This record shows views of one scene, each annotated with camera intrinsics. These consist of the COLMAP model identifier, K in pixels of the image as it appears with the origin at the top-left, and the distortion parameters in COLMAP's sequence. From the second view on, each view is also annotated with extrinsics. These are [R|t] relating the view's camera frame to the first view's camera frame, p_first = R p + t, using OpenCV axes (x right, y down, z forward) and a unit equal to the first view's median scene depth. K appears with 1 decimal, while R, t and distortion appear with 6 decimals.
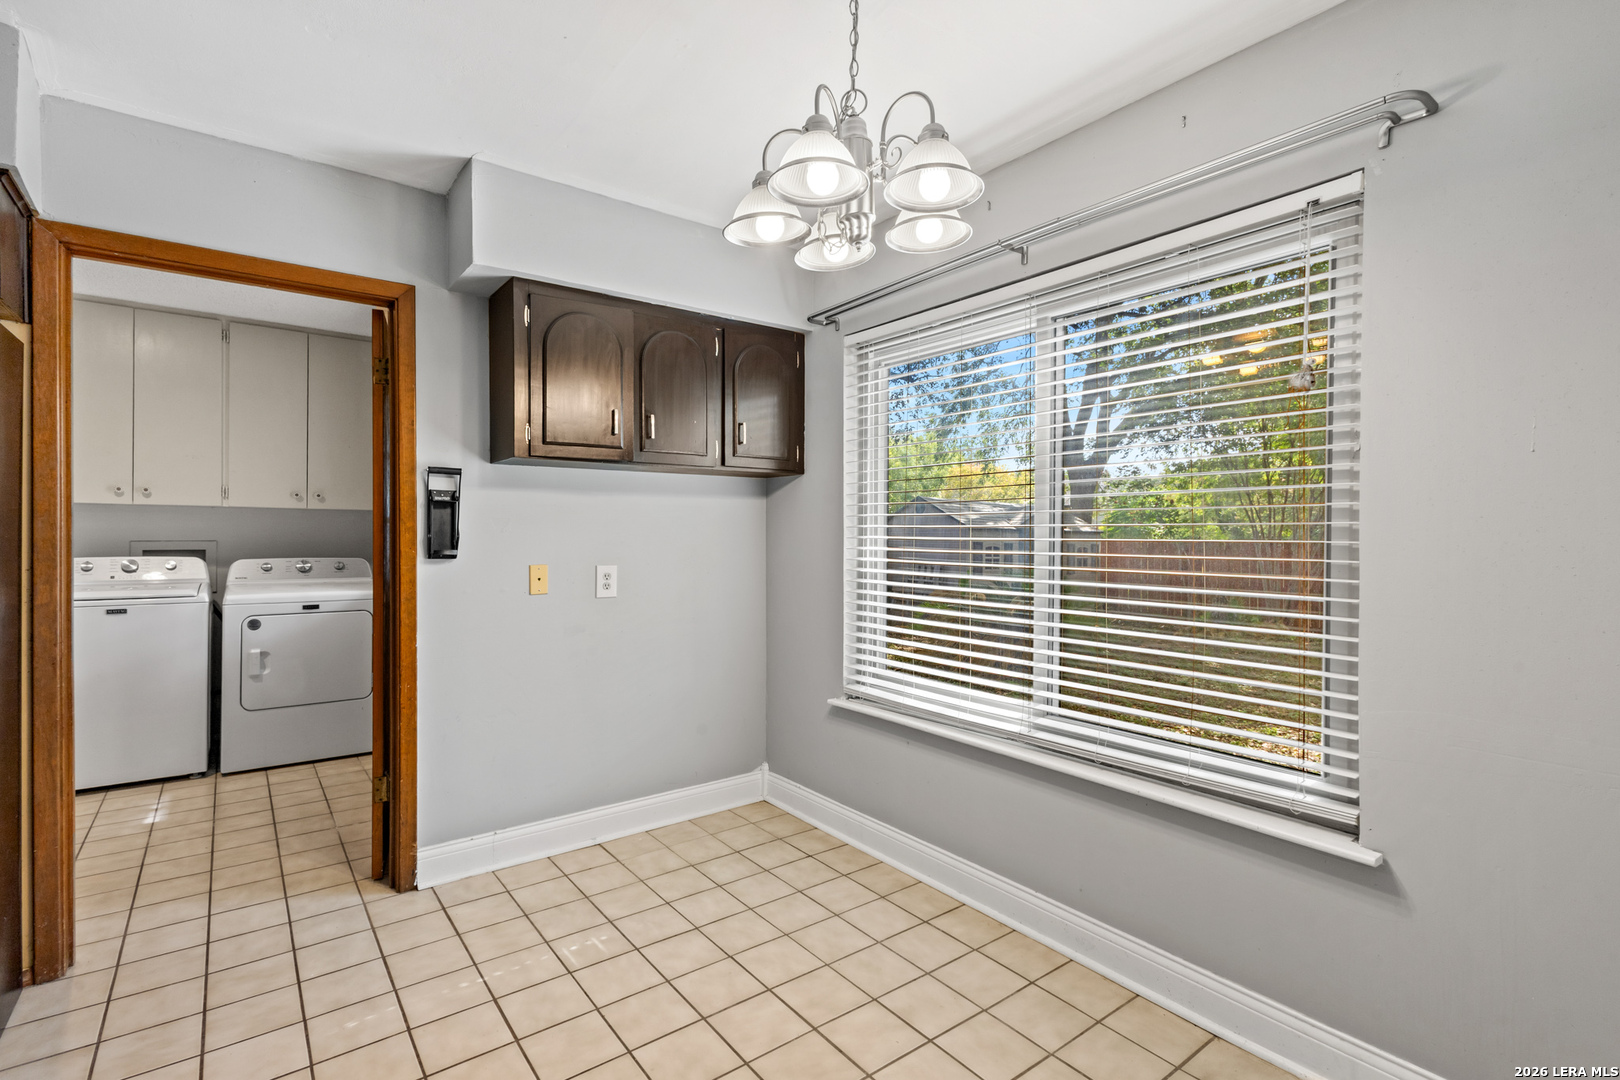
lens RADIAL K [[752.4, 0, 812.5], [0, 752.4, 535.8], [0, 0, 1]] dist [0.009675, -0.003071]
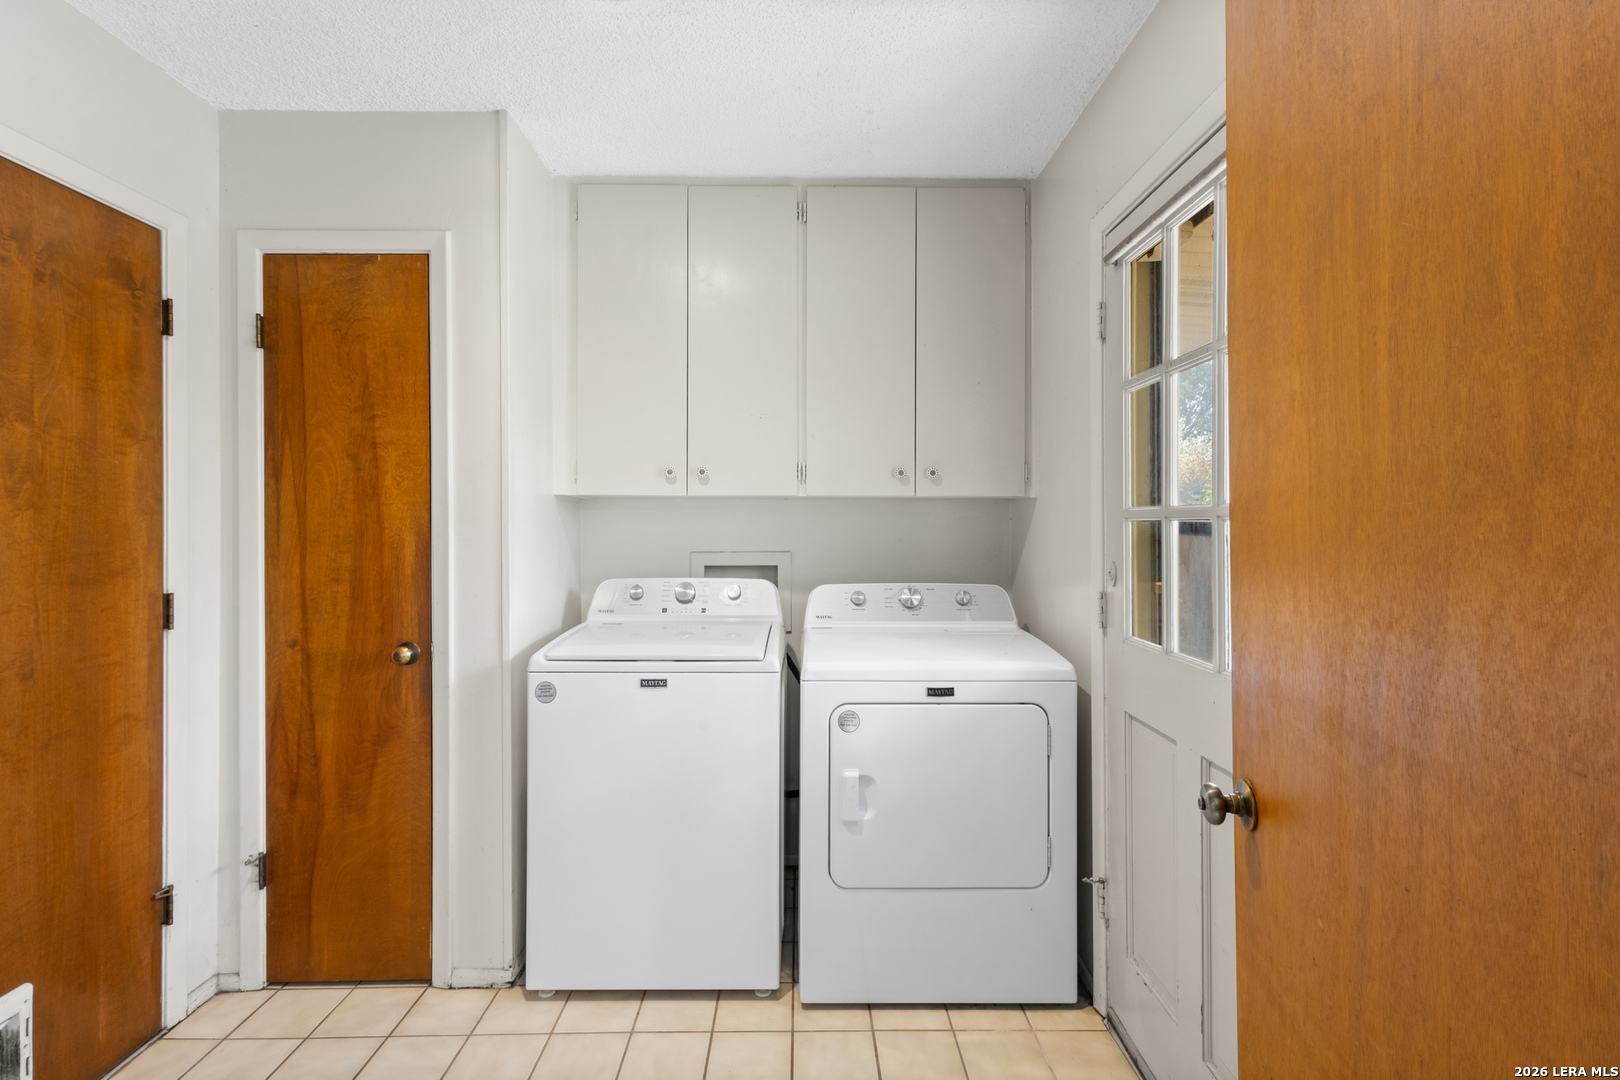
lens RADIAL K [[752.4, 0, 803.5], [0, 752.4, 528.2], [0, 0, 1]] dist [0.009675, -0.003071]
pose [[0.796024, -0.006084, -0.605234, -0.578722], [0.003729, 0.999980, -0.005148, -0.014235], [0.605253, 0.001841, 0.796031, 0.732974]]
